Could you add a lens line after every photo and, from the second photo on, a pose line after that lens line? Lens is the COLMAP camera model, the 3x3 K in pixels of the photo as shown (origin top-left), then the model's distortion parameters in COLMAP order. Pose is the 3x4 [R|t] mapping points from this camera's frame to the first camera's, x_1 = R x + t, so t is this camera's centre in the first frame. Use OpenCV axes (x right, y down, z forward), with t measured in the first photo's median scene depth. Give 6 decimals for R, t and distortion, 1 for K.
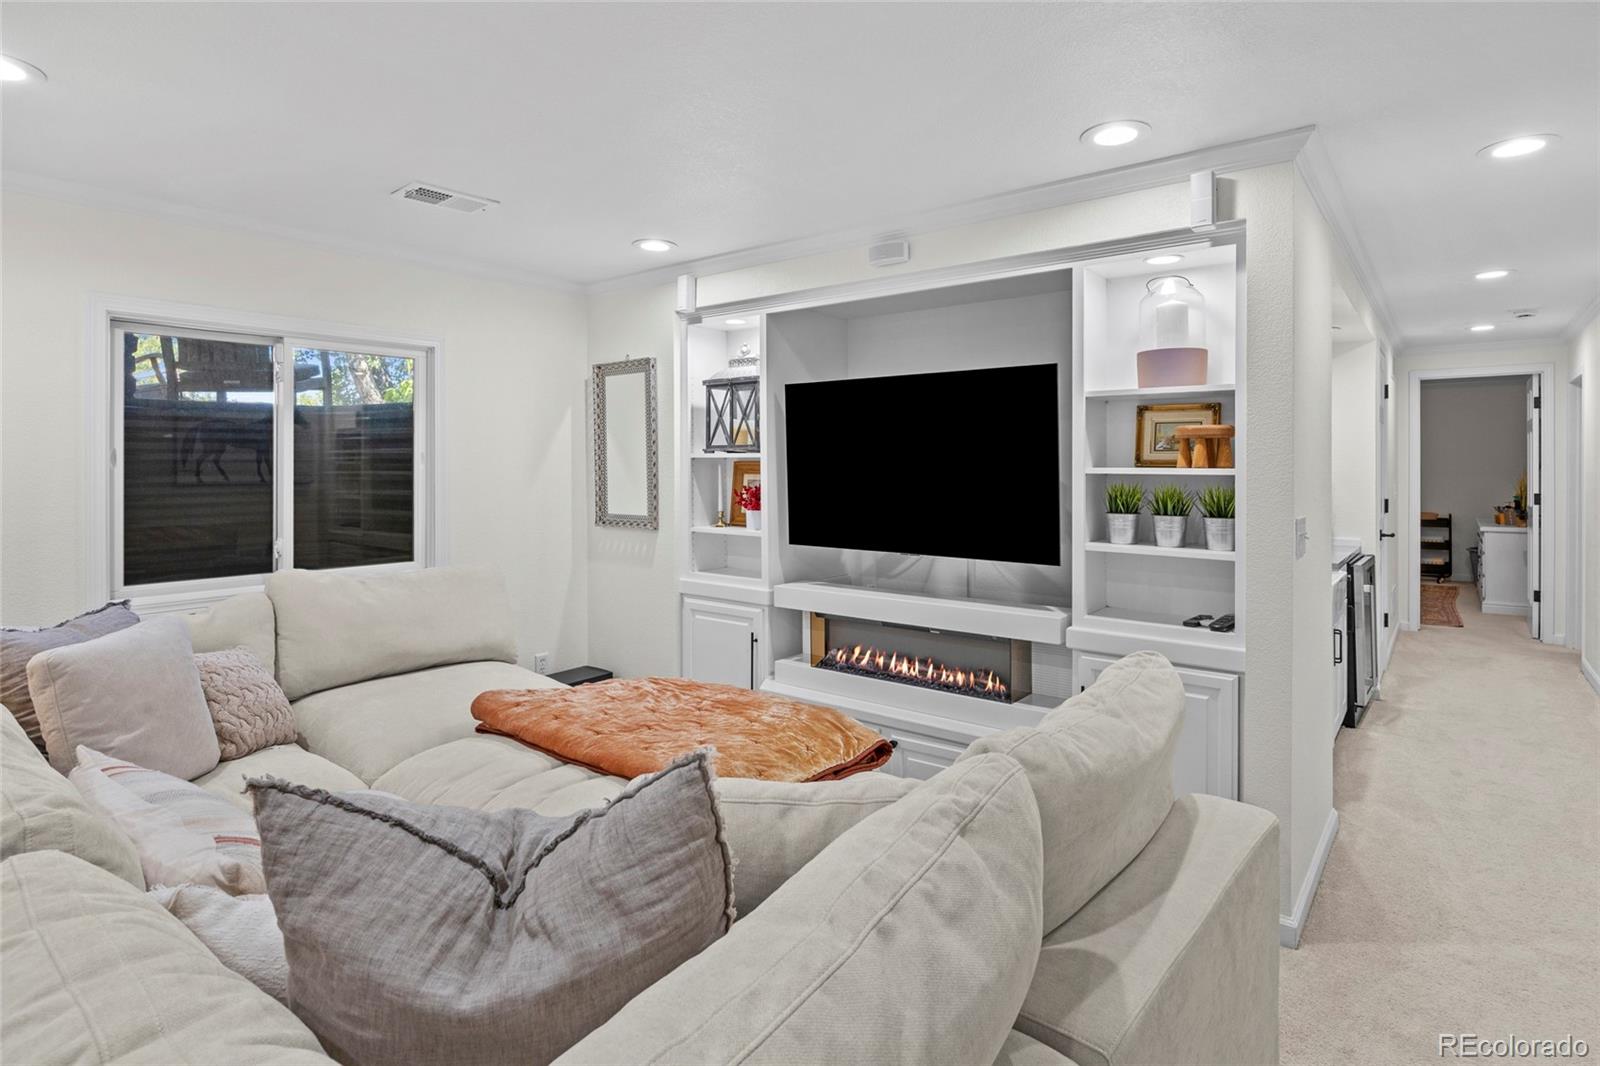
lens RADIAL K [[834.0, 0, 805.4], [0, 834.0, 457.9], [0, 0, 1]] dist [0.000240, 0.000566]
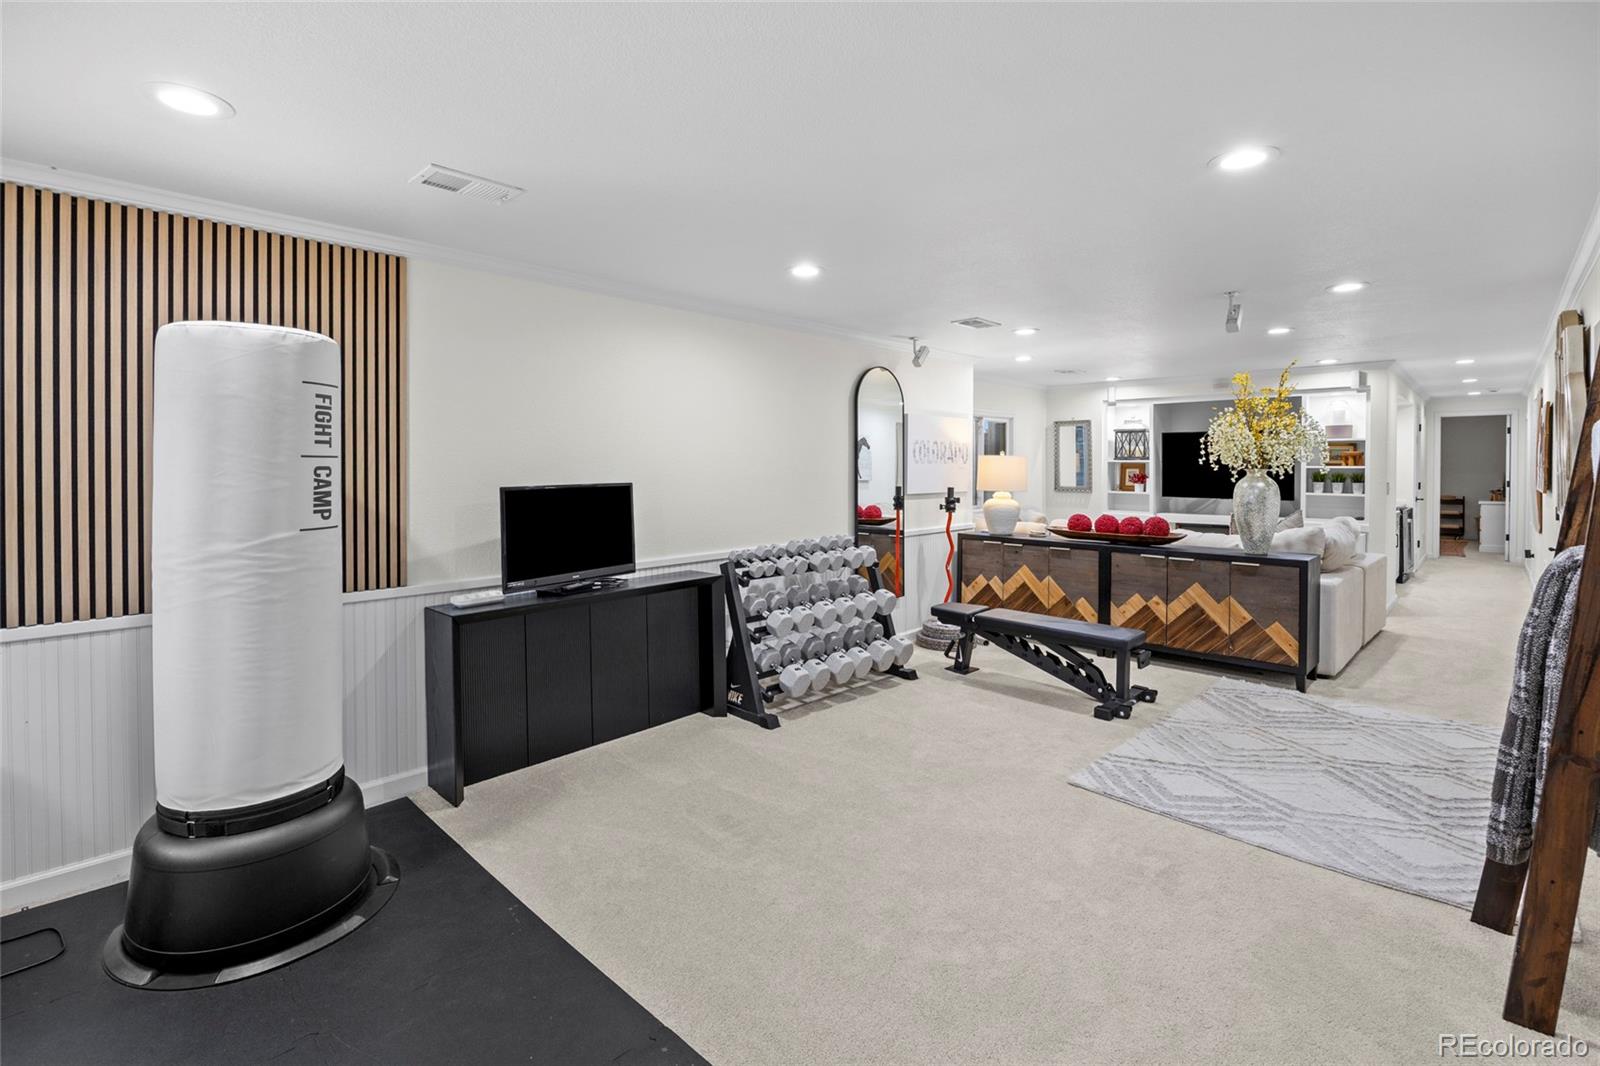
lens RADIAL K [[729.1, 0, 812.1], [0, 729.1, 469.5], [0, 0, 1]] dist [-0.002195, -0.000433]
pose [[0.995892, 0.001718, -0.090530, -0.813451], [-0.000512, 0.999911, 0.013349, -0.005986], [0.090545, -0.013248, 0.995804, -1.186956]]
